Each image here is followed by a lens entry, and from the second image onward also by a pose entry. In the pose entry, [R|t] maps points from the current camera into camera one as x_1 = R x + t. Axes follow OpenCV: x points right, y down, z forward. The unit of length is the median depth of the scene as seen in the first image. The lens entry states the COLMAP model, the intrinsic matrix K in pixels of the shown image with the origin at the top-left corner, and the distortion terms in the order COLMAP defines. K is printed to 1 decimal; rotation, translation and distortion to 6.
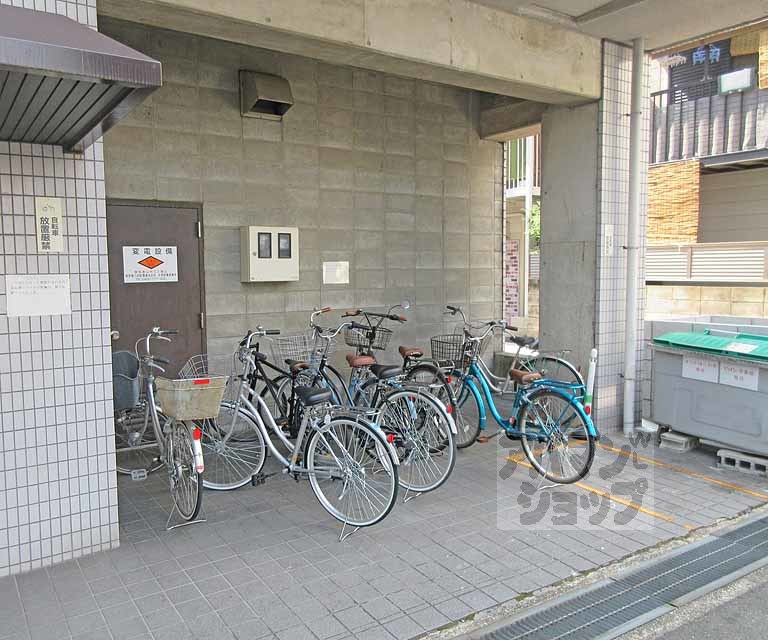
lens RADIAL K [[642.4, 0, 384.2], [0, 642.4, 316.4], [0, 0, 1]] dist [0.008536, 0.005704]
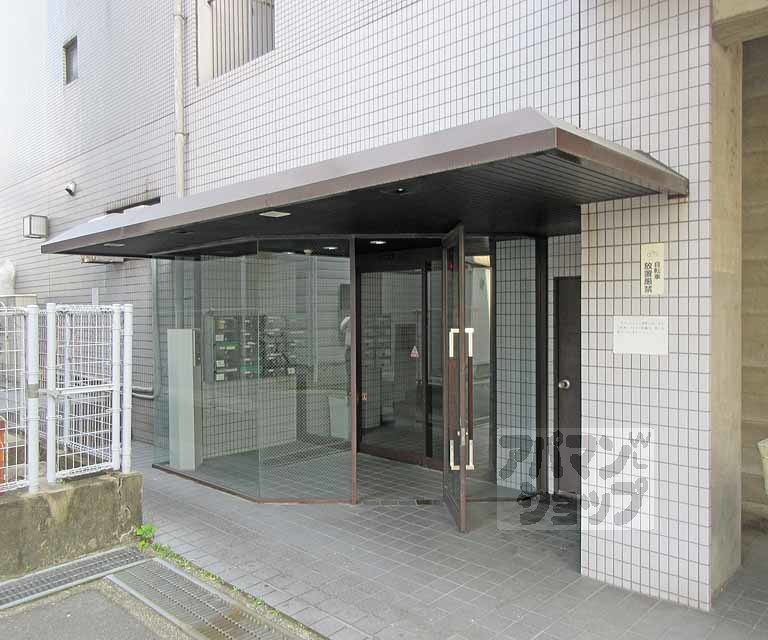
lens RADIAL K [[642.4, 0, 383.4], [0, 642.4, 320.1], [0, 0, 1]] dist [0.008536, 0.005704]
pose [[0.208860, 0.022610, -0.977684, 0.426023], [-0.080498, 0.996738, 0.005854, -0.029538], [0.974627, 0.077479, 0.209999, 0.354324]]
